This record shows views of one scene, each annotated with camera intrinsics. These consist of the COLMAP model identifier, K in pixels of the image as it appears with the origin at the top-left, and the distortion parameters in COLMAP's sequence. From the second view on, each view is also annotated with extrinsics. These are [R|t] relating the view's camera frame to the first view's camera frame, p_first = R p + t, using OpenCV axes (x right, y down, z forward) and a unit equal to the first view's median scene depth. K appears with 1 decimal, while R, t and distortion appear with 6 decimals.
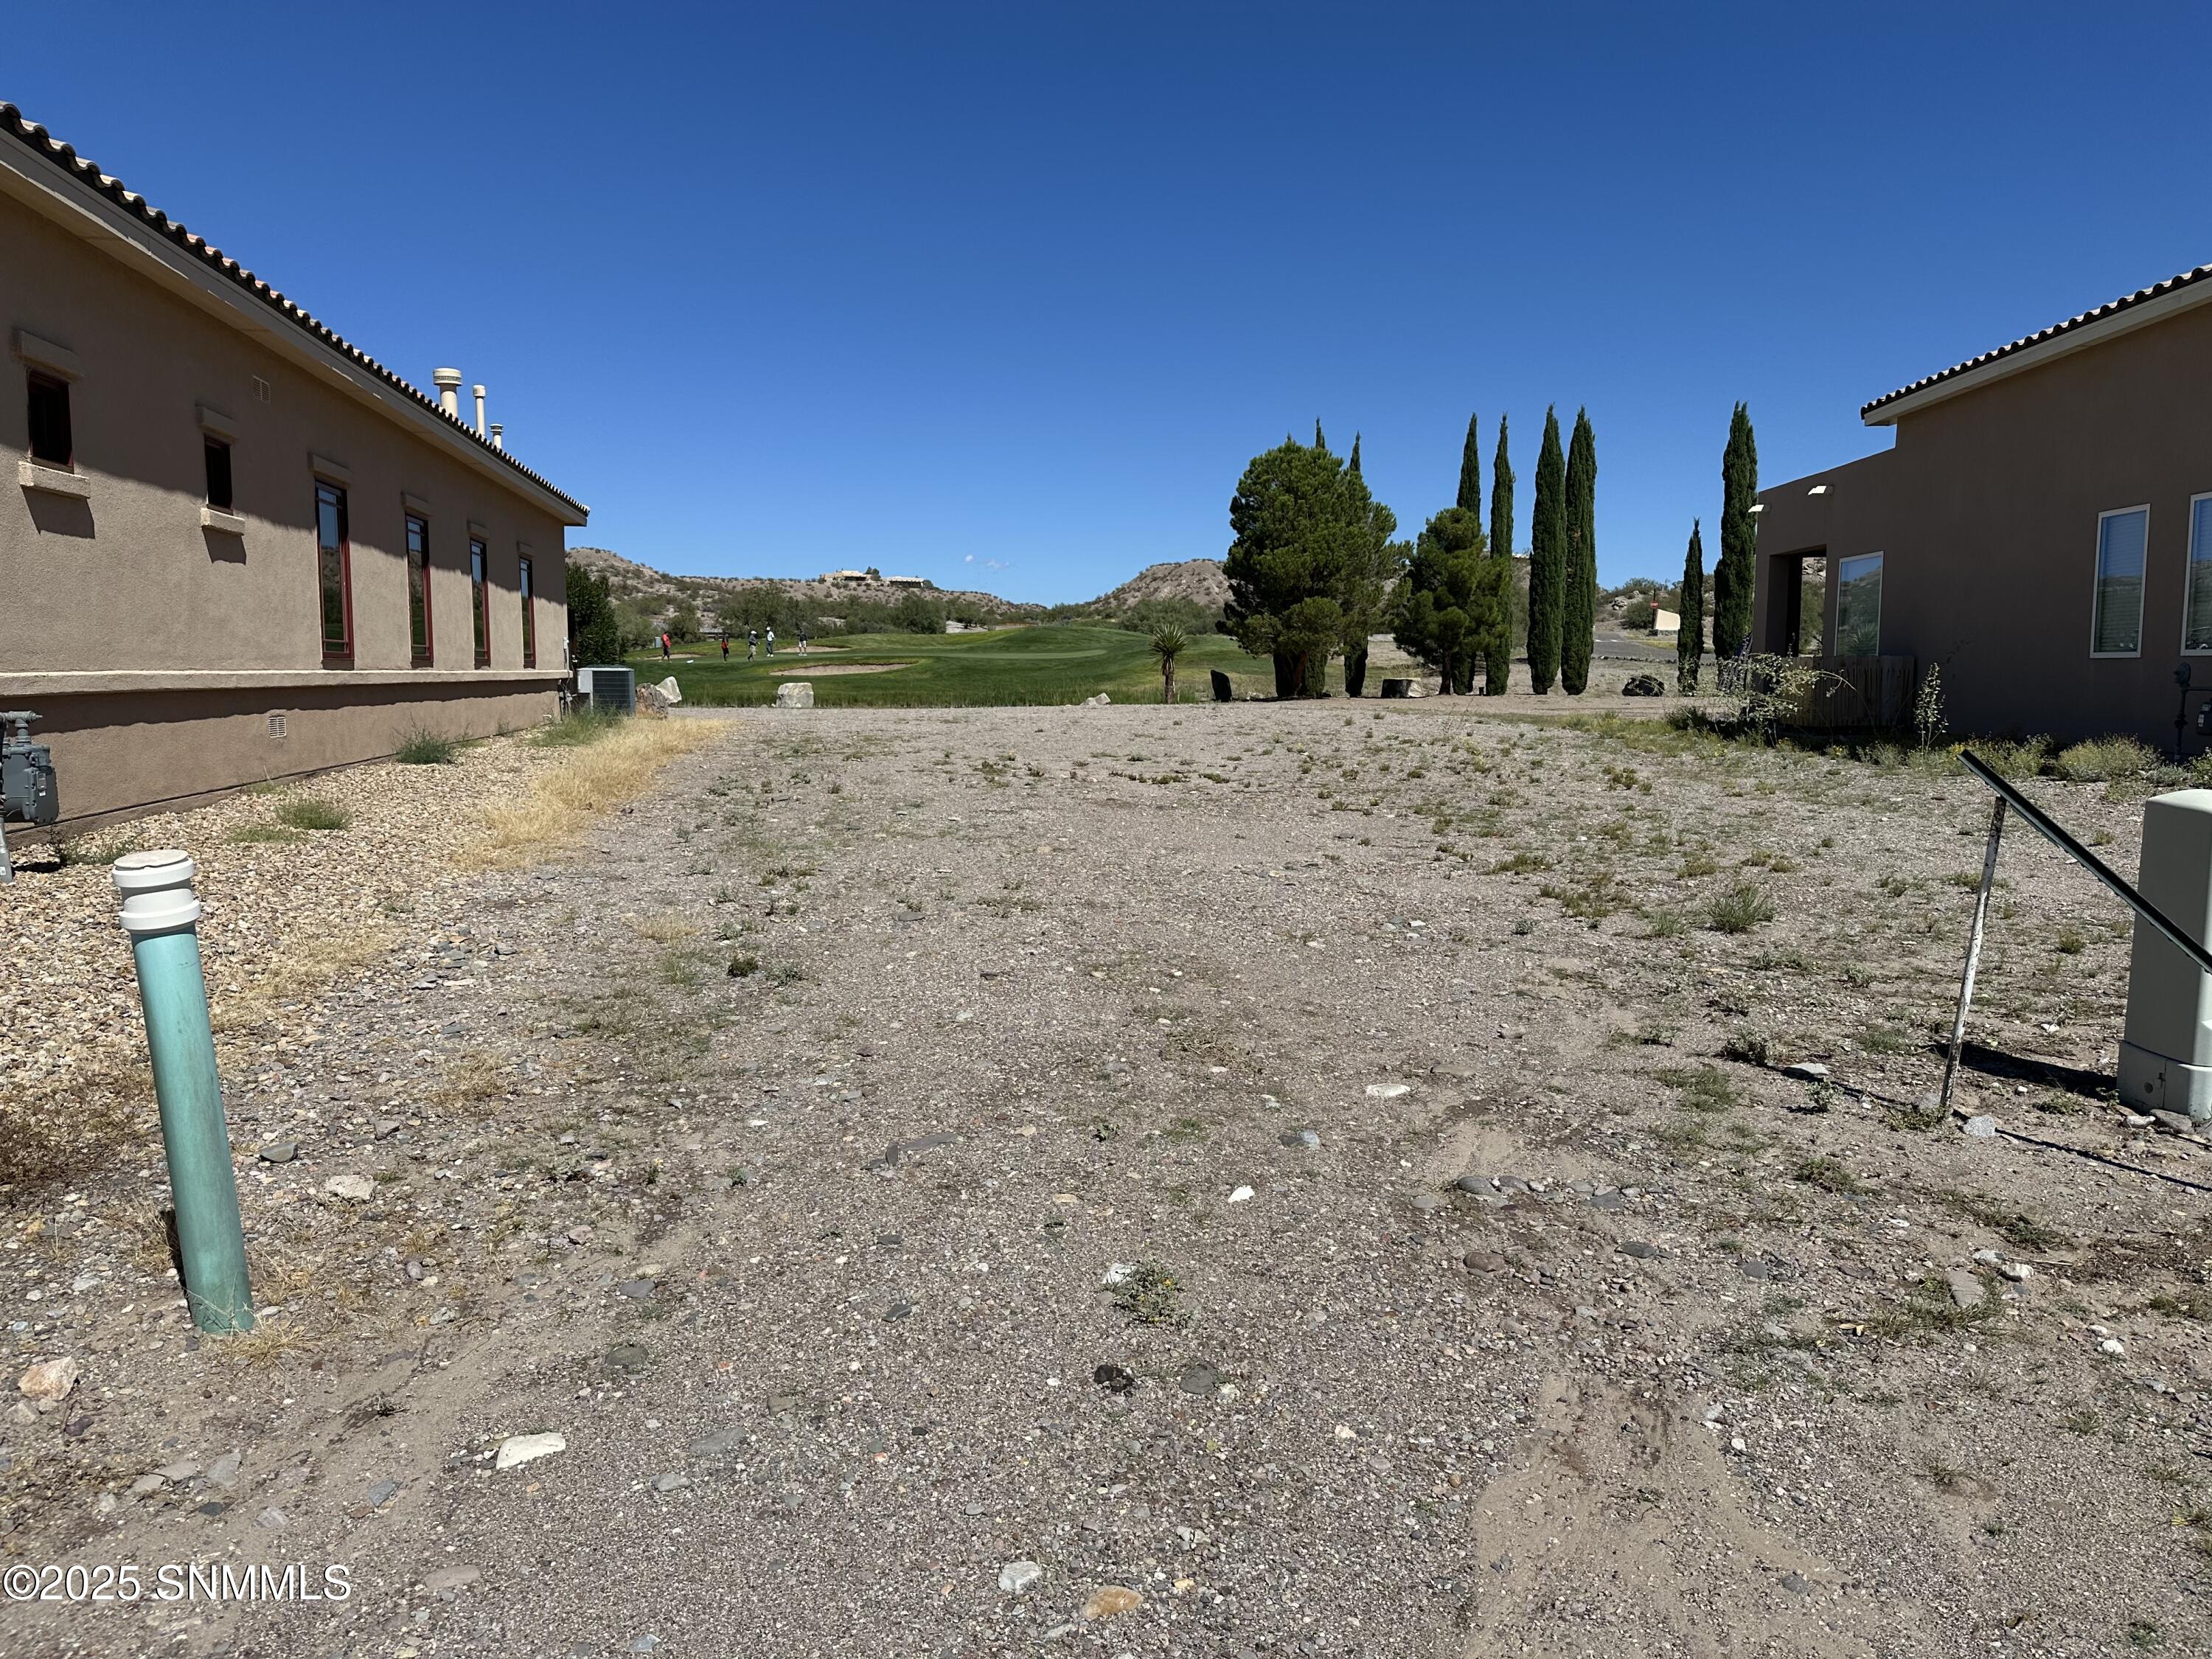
lens RADIAL K [[1545.5, 0, 1103.9], [0, 1545.5, 810.5], [0, 0, 1]] dist [0.168713, -0.289875]
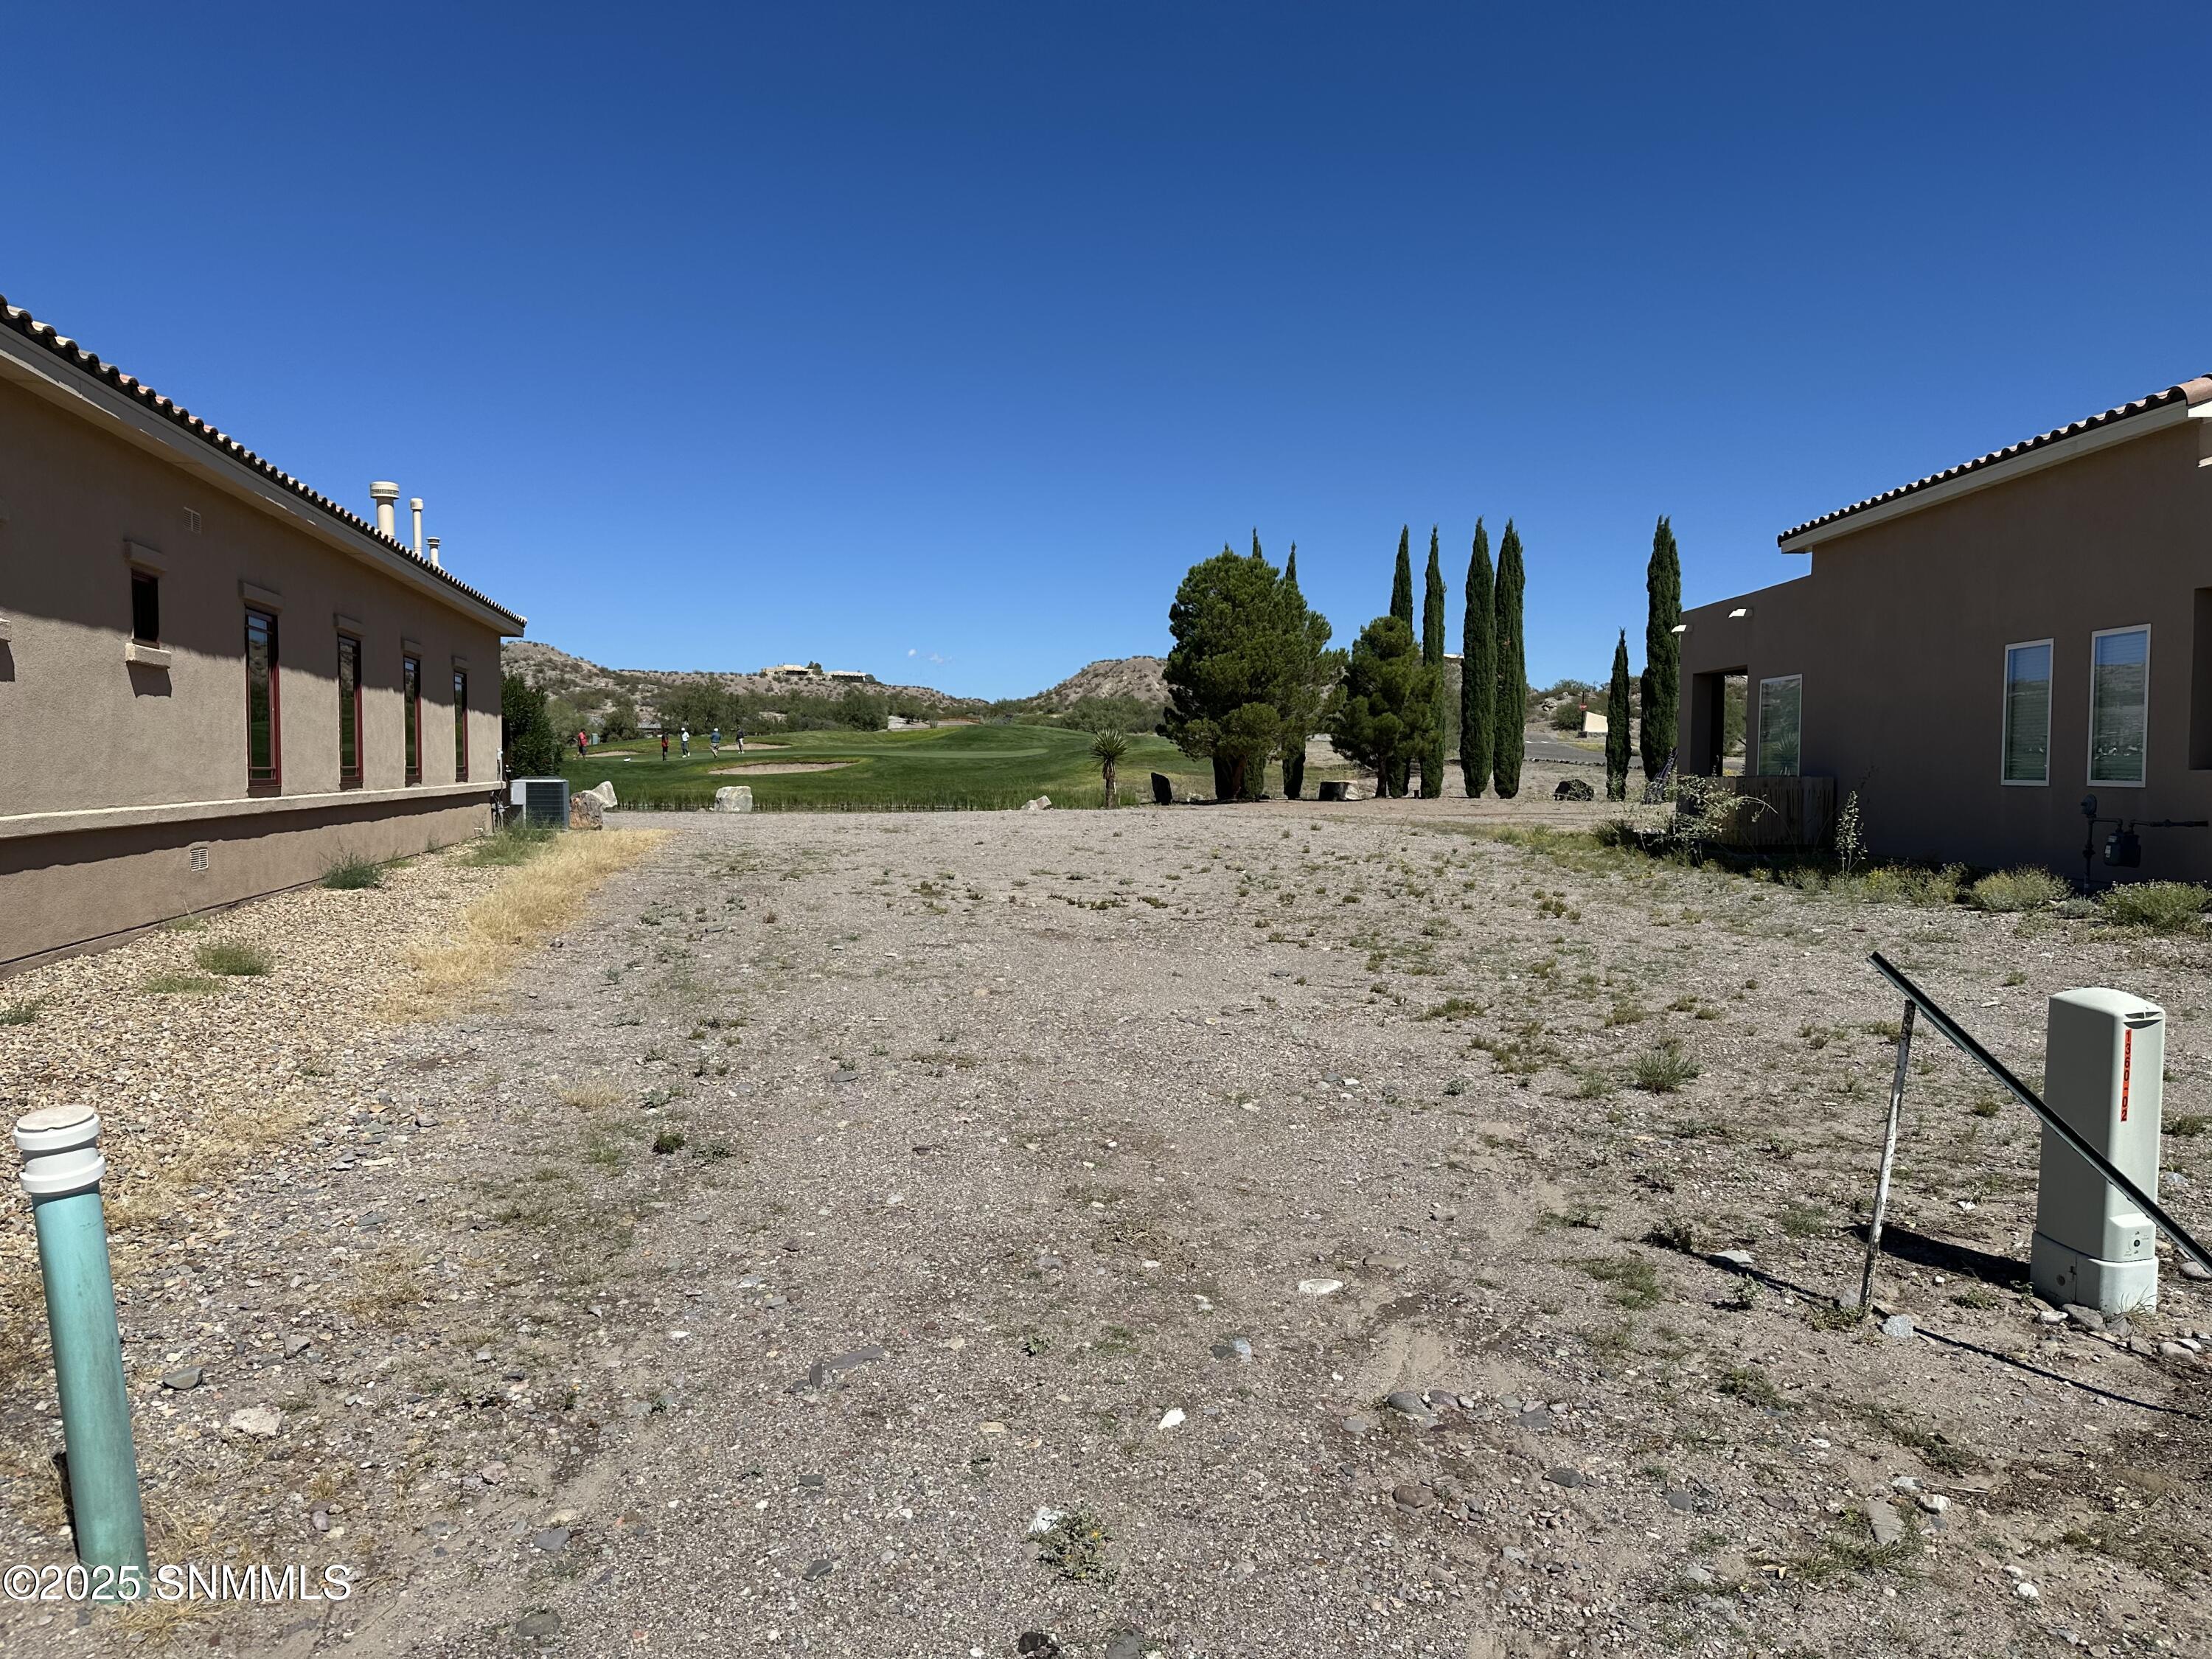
lens RADIAL K [[1544.5, 0, 1102.0], [0, 1544.5, 826.1], [0, 0, 1]] dist [0.158060, -0.239682]
pose [[0.999325, 0.002778, 0.036630, 0.000488], [-0.000934, 0.998735, -0.050274, -0.005960], [-0.036723, 0.050206, 0.998064, -0.000813]]
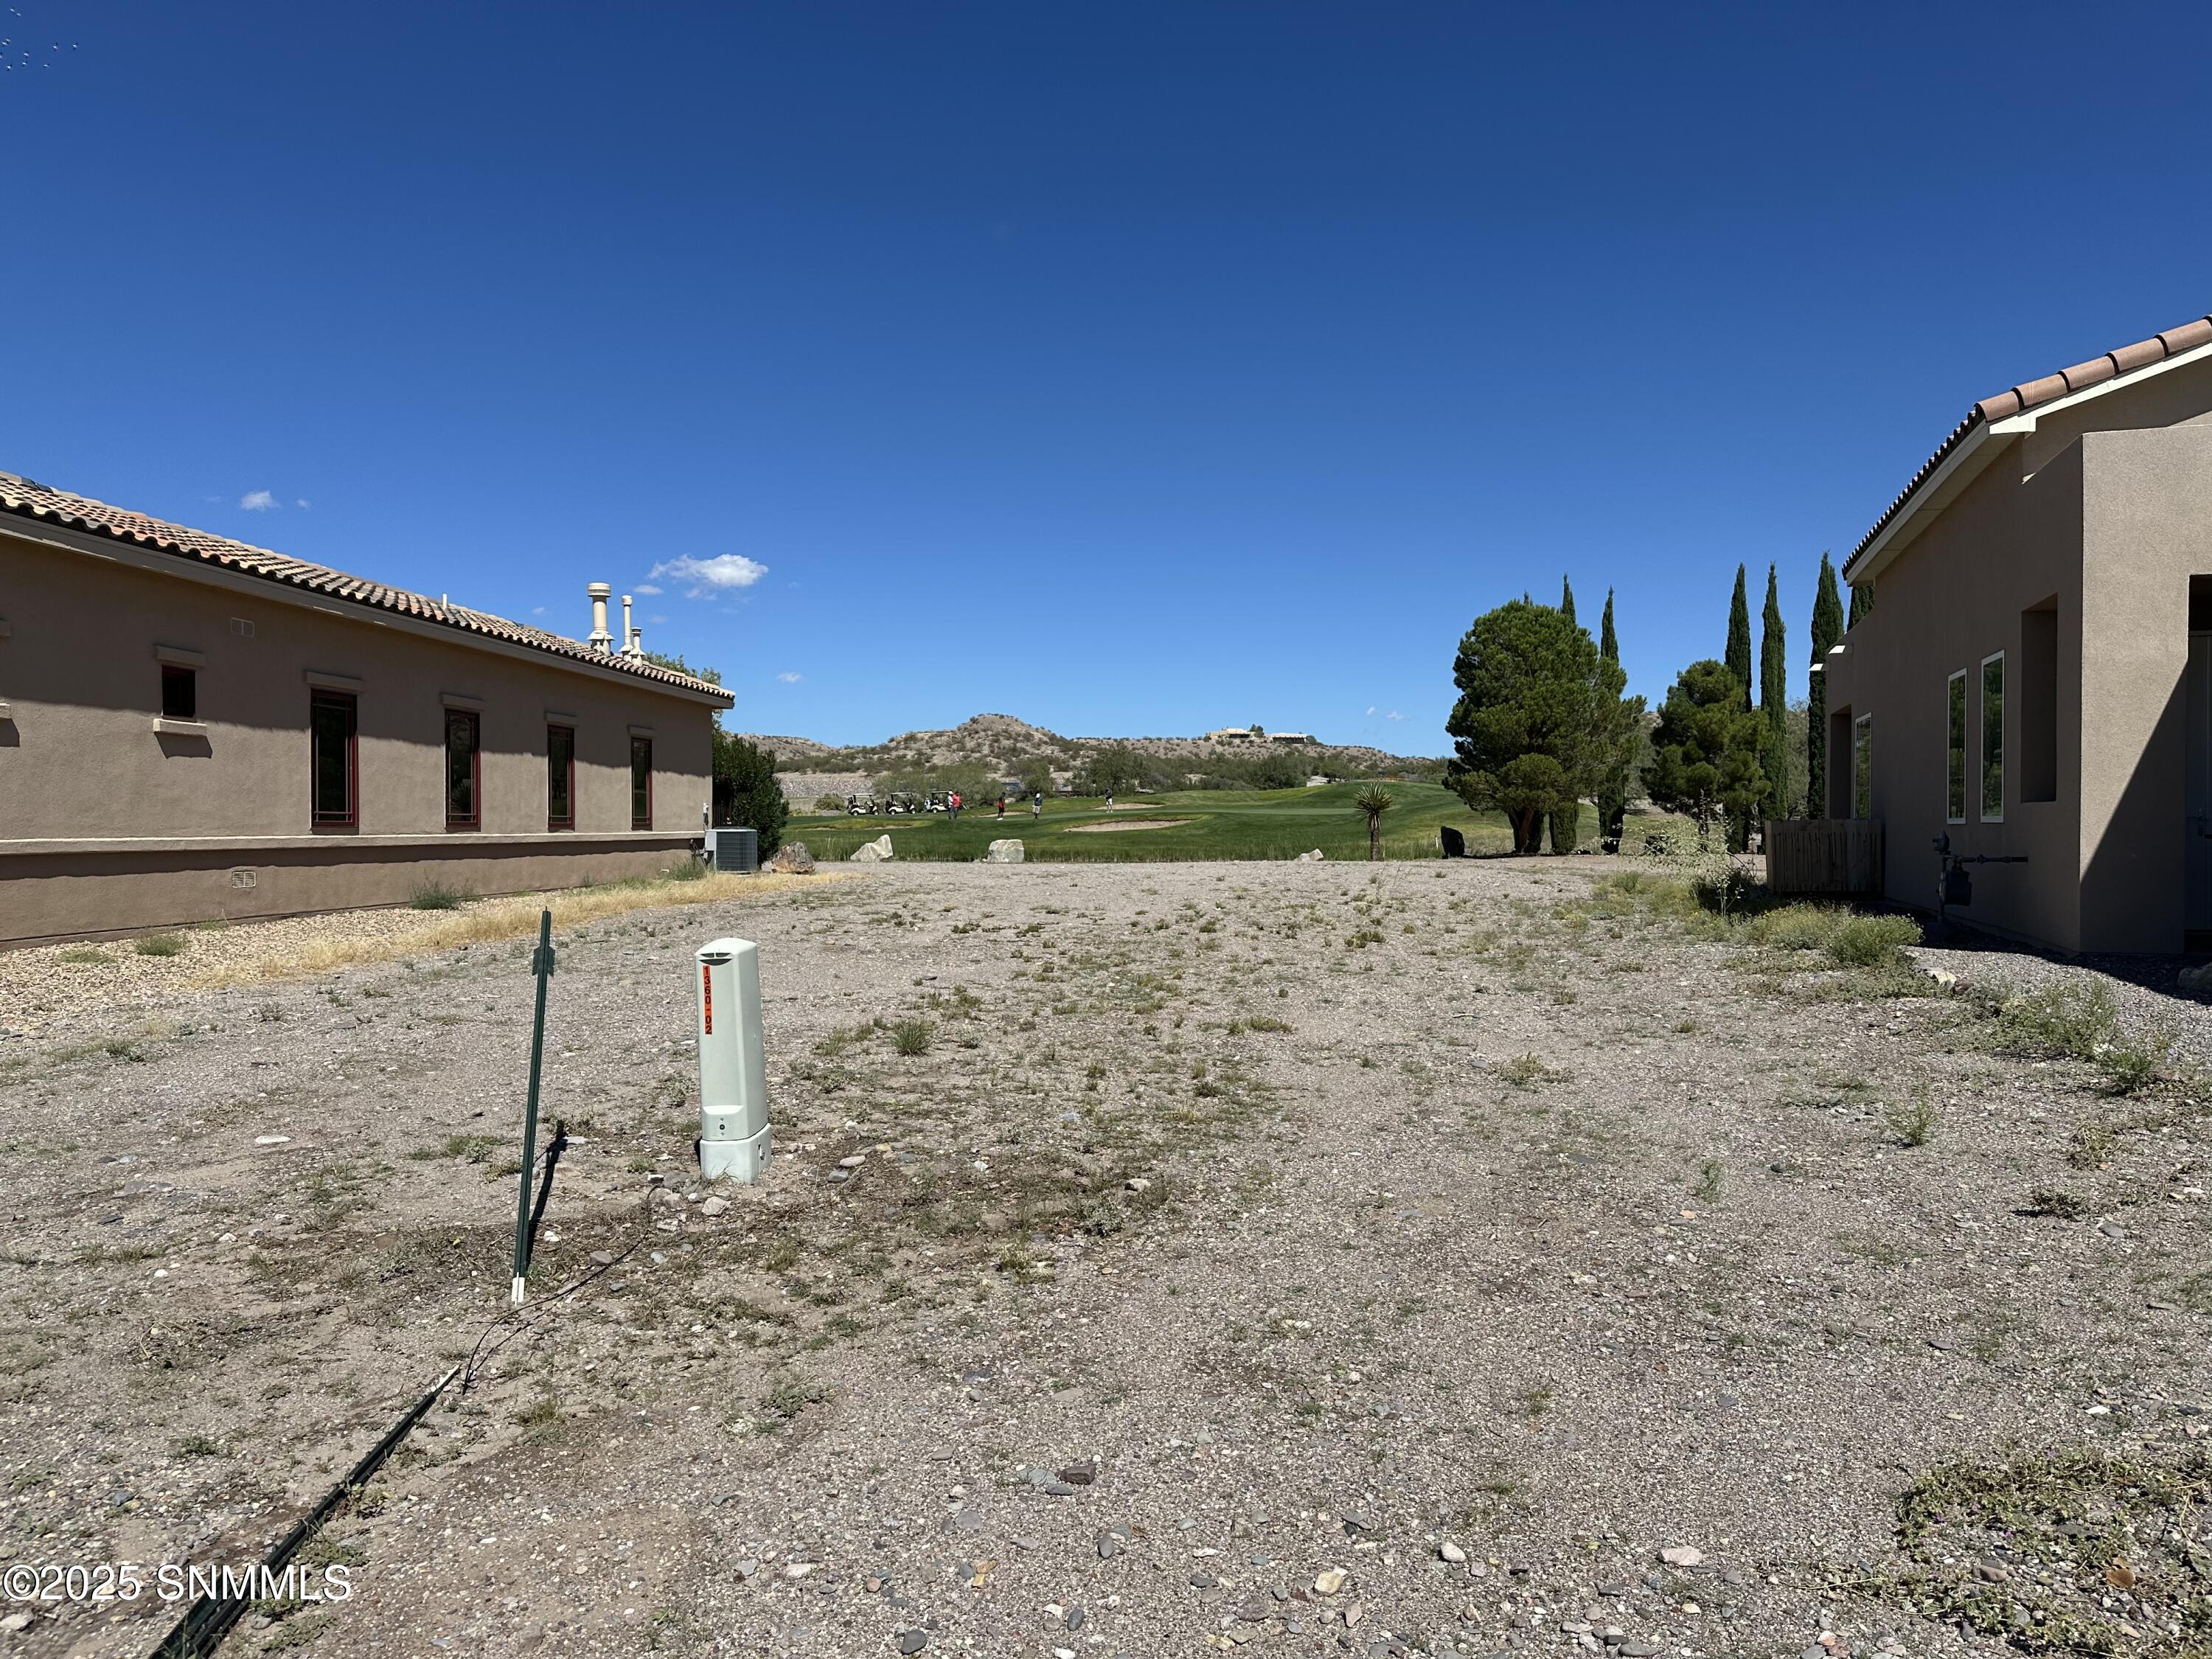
lens RADIAL K [[1547.2, 0, 1106.0], [0, 1547.2, 829.5], [0, 0, 1]] dist [0.130933, -0.217828]
pose [[0.968257, 0.000488, -0.249956, 0.121442], [-0.022137, 0.996236, -0.083808, -0.000010], [0.248975, 0.086681, 0.964623, -0.021892]]
